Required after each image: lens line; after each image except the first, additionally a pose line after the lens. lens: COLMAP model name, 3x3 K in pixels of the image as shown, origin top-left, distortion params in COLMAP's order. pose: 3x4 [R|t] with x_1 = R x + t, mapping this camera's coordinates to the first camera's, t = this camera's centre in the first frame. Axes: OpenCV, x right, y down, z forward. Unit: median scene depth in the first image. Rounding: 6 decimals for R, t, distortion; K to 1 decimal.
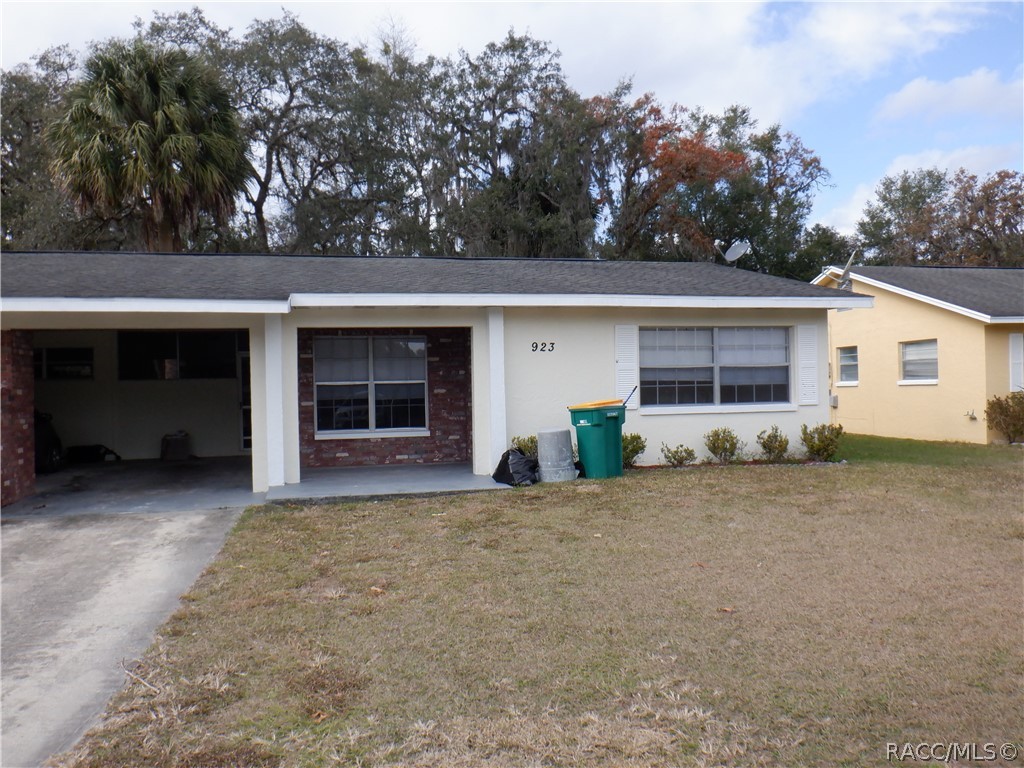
lens RADIAL K [[830.3, 0, 514.5], [0, 830.3, 382.2], [0, 0, 1]] dist [-0.014294, -0.014720]
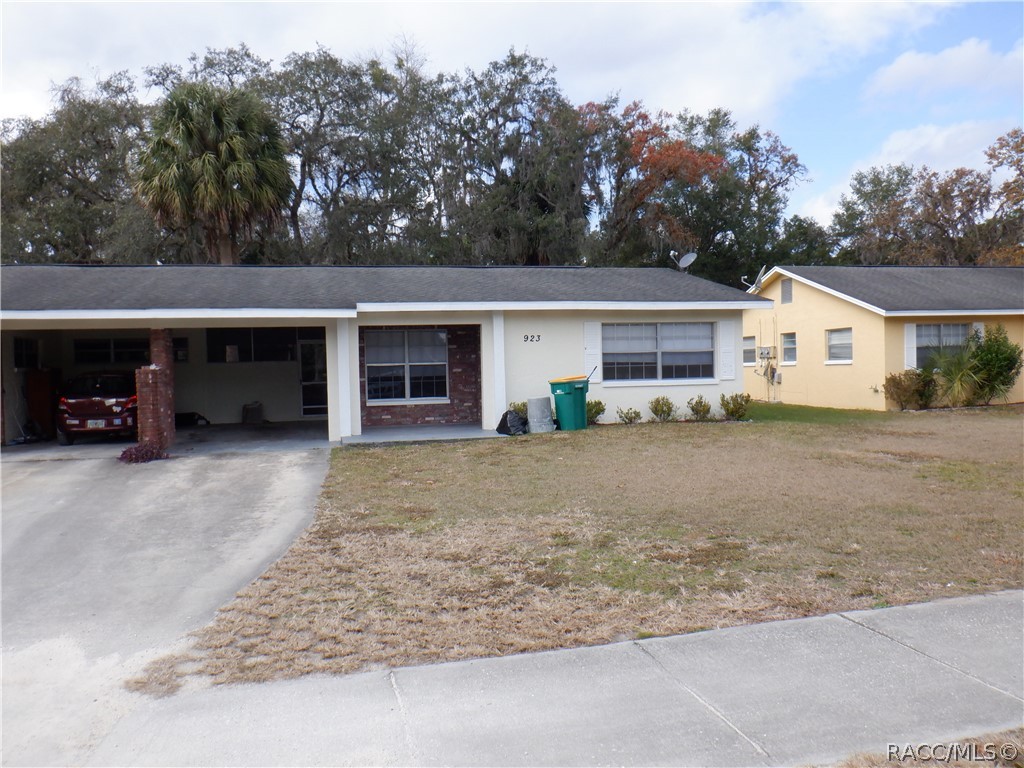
lens RADIAL K [[830.3, 0, 512.5], [0, 830.3, 388.6], [0, 0, 1]] dist [-0.014294, -0.014720]
pose [[0.999968, -0.002323, -0.007711, 0.007191], [0.002575, 0.999459, 0.032797, -0.002287], [0.007631, -0.032816, 0.999432, -0.232535]]
